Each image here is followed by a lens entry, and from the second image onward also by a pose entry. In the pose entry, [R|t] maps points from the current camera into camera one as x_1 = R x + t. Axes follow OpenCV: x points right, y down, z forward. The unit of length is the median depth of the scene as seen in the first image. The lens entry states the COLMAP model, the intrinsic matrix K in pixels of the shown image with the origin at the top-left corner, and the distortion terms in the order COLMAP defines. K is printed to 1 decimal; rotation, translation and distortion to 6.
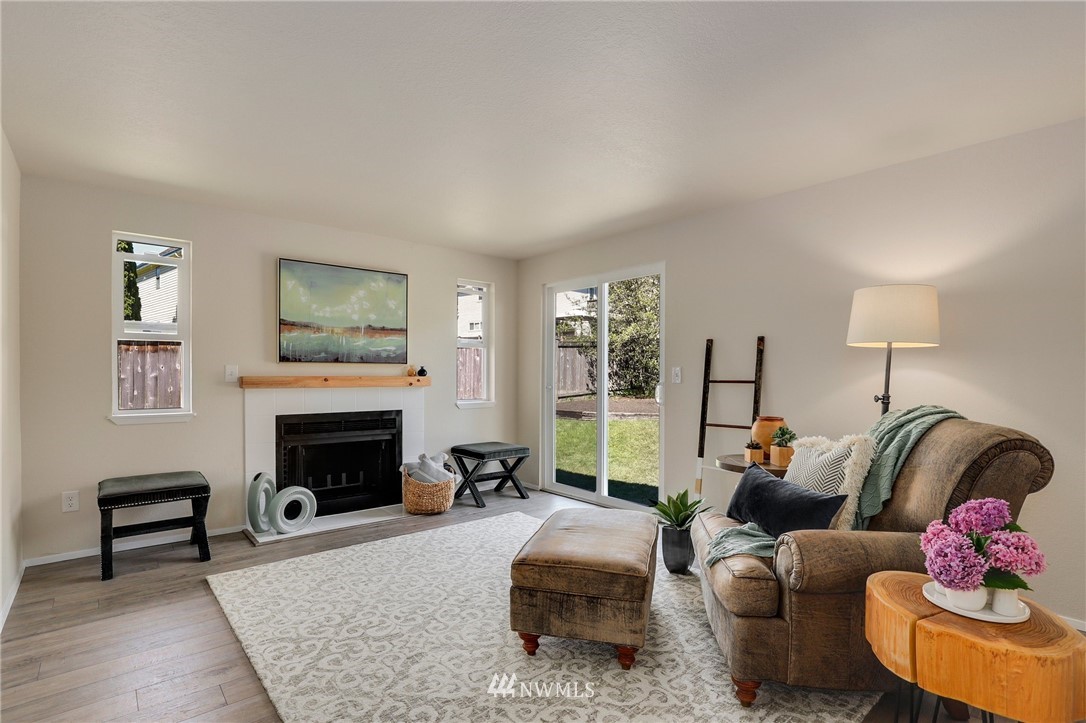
lens RADIAL K [[526.5, 0, 537.5], [0, 526.5, 370.9], [0, 0, 1]] dist [-0.027427, 0.000390]
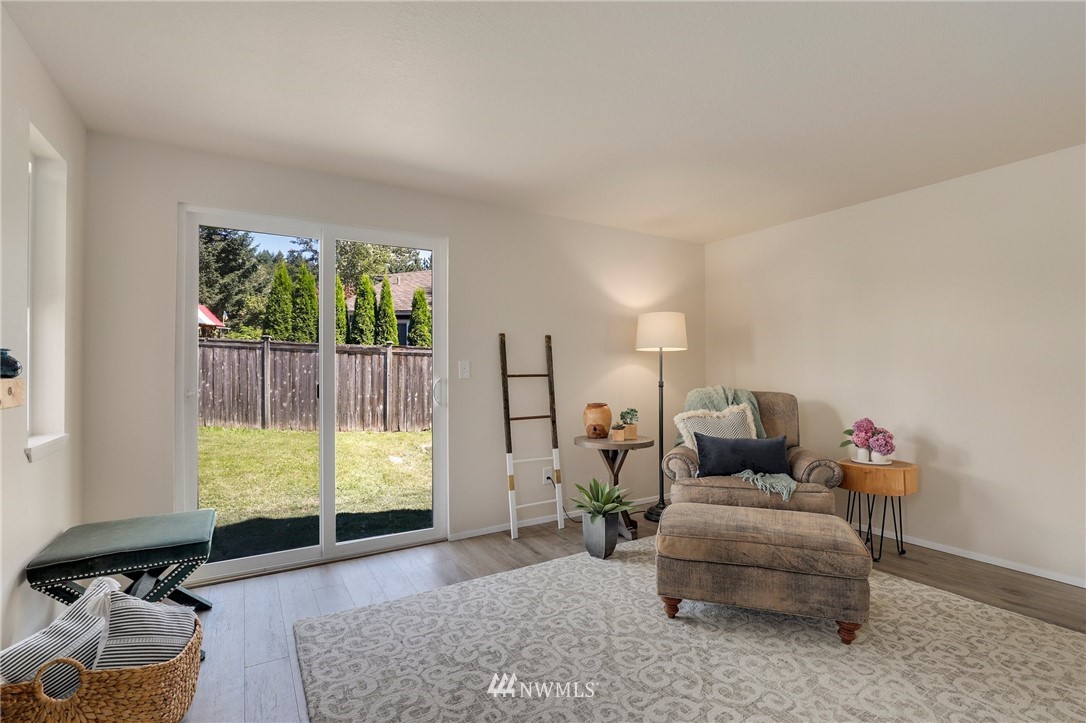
lens RADIAL K [[505.5, 0, 543.4], [0, 505.5, 371.9], [0, 0, 1]] dist [-0.029962, 0.006798]
pose [[0.144682, -0.010141, 0.989426, -0.636954], [-0.002600, 0.999940, 0.010629, 0.001897], [-0.989475, -0.004111, 0.144647, 0.822944]]
